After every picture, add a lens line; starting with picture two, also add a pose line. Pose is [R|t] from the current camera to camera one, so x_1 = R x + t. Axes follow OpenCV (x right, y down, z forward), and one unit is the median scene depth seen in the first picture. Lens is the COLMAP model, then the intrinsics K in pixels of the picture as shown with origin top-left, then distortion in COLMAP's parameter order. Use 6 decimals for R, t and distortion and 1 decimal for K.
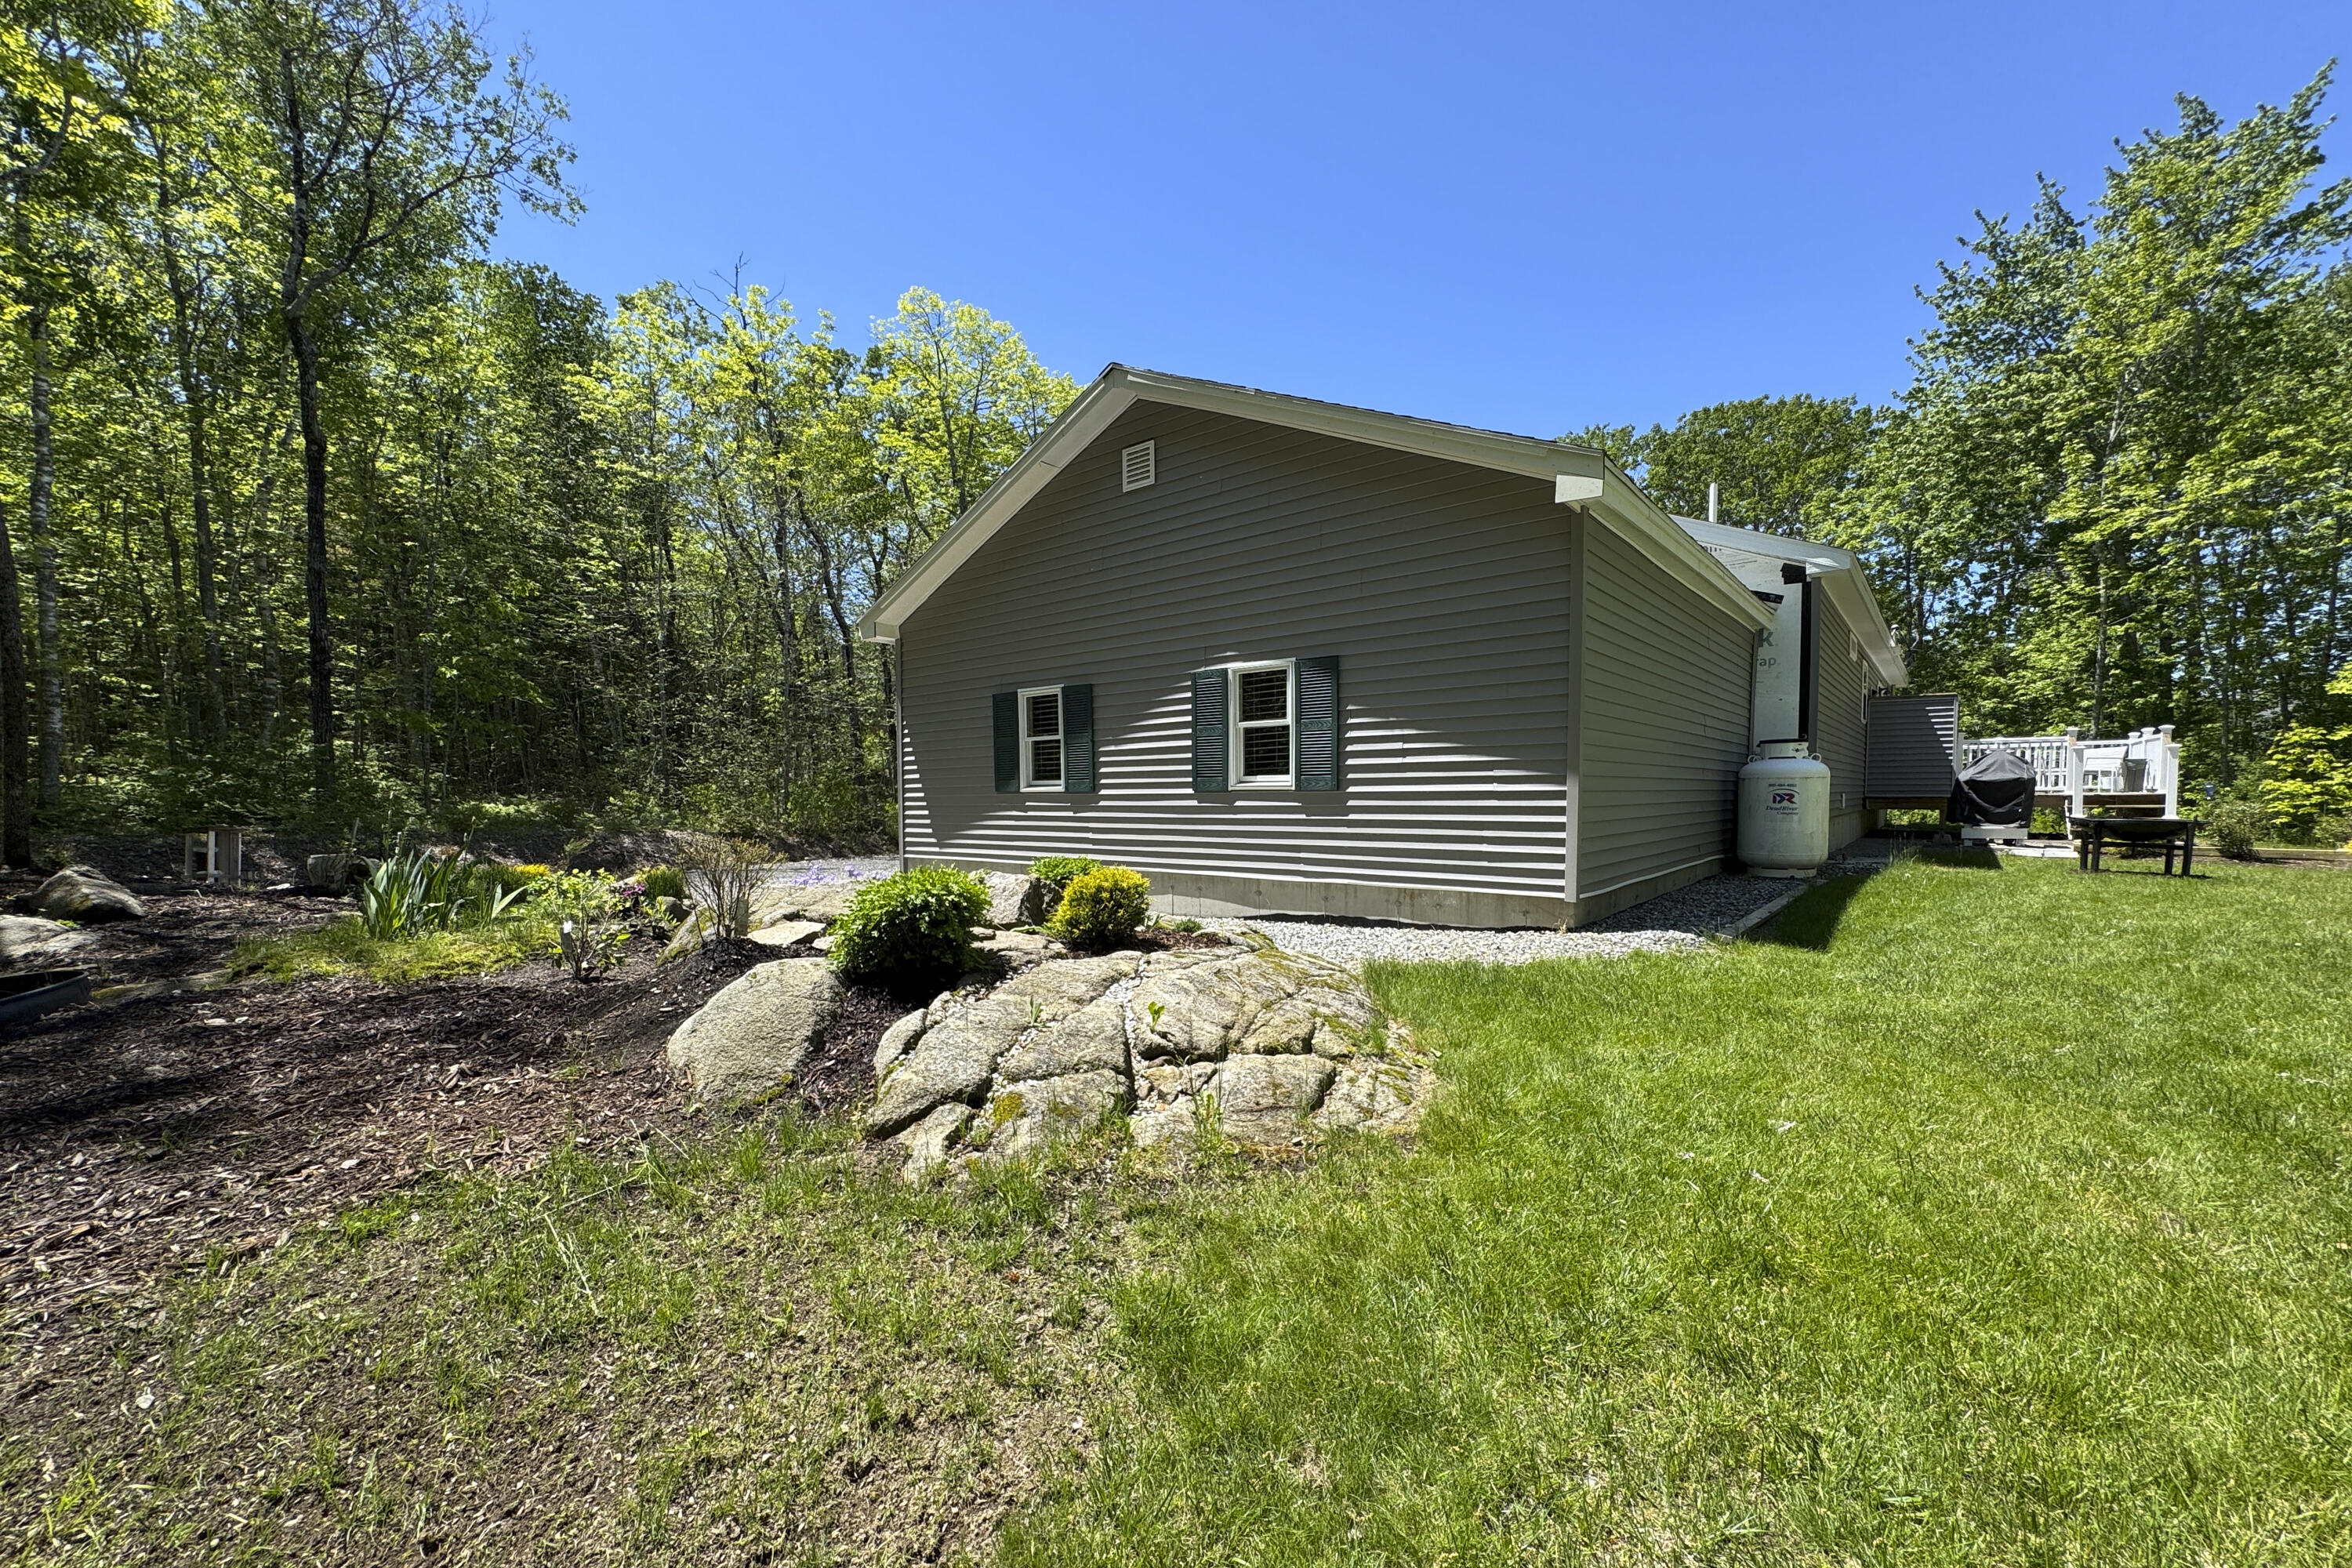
lens RADIAL K [[907.8, 0, 1173.5], [0, 907.8, 820.9], [0, 0, 1]] dist [0.001103, -0.000106]
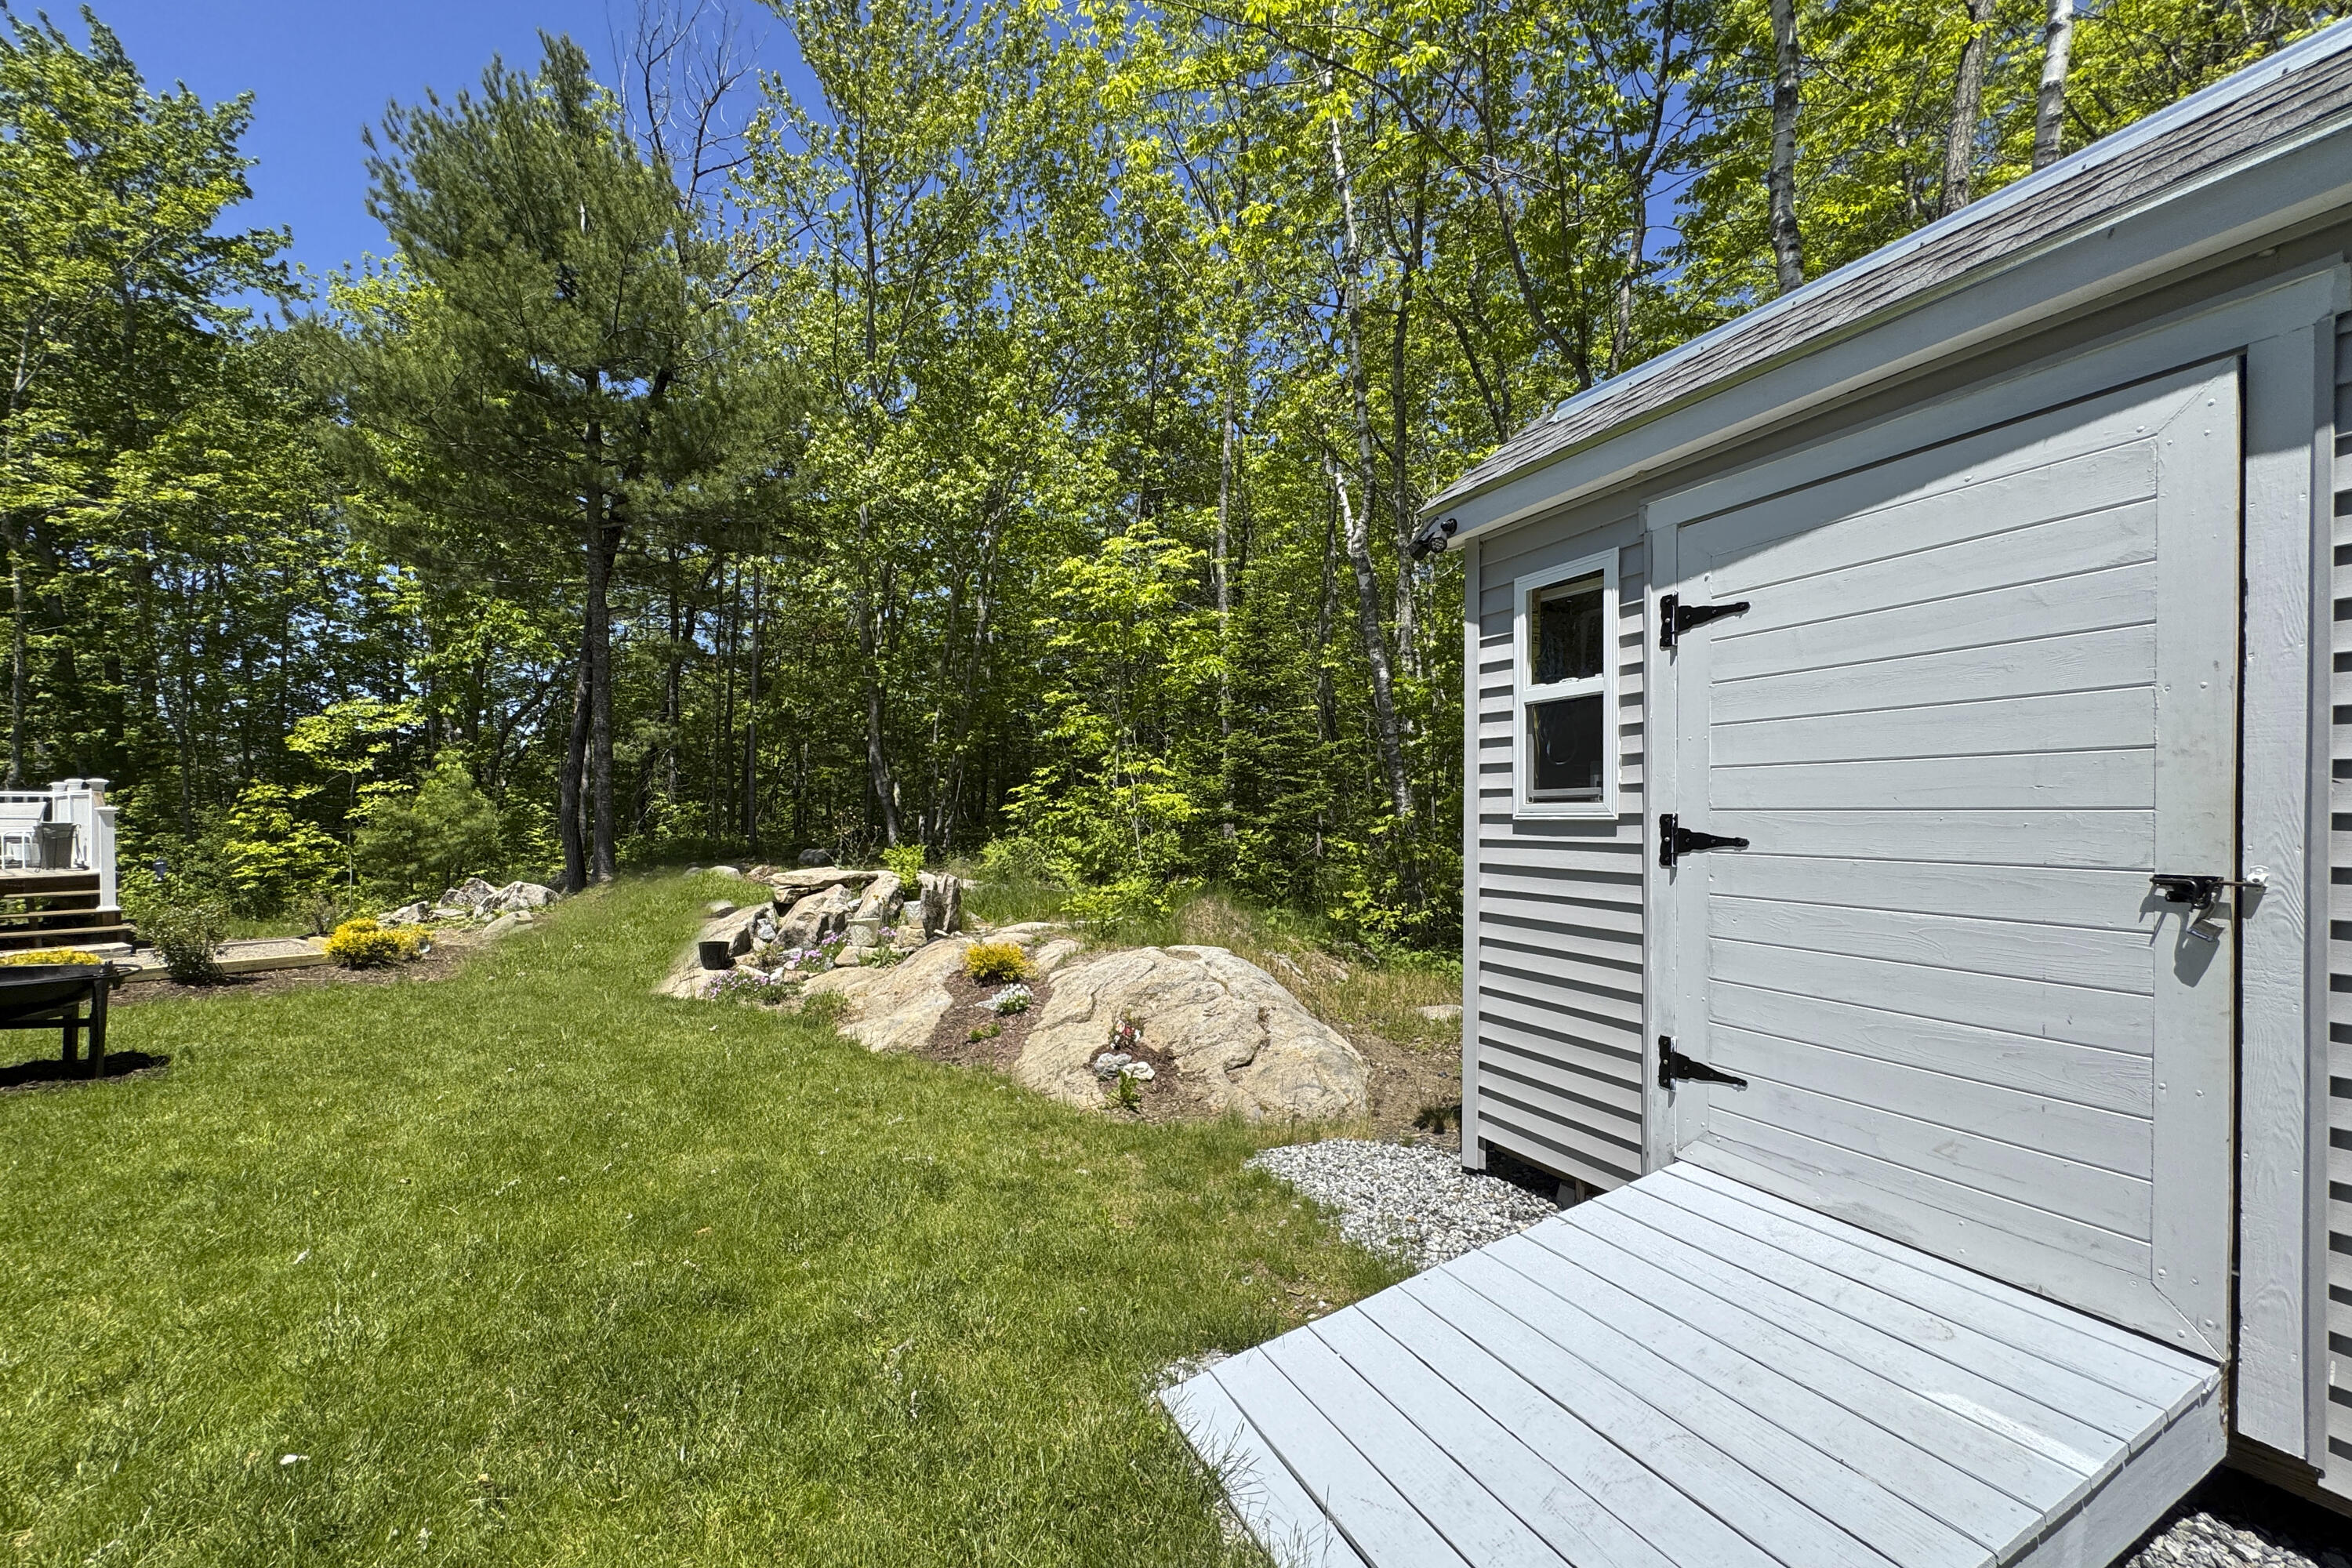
lens RADIAL K [[899.2, 0, 1176.9], [0, 899.2, 819.5], [0, 0, 1]] dist [0.000625, 0.000369]
pose [[-0.112430, -0.006820, 0.993636, 0.196474], [0.043360, 0.998990, 0.011763, -0.030651], [-0.992713, 0.044407, -0.112021, 0.157997]]
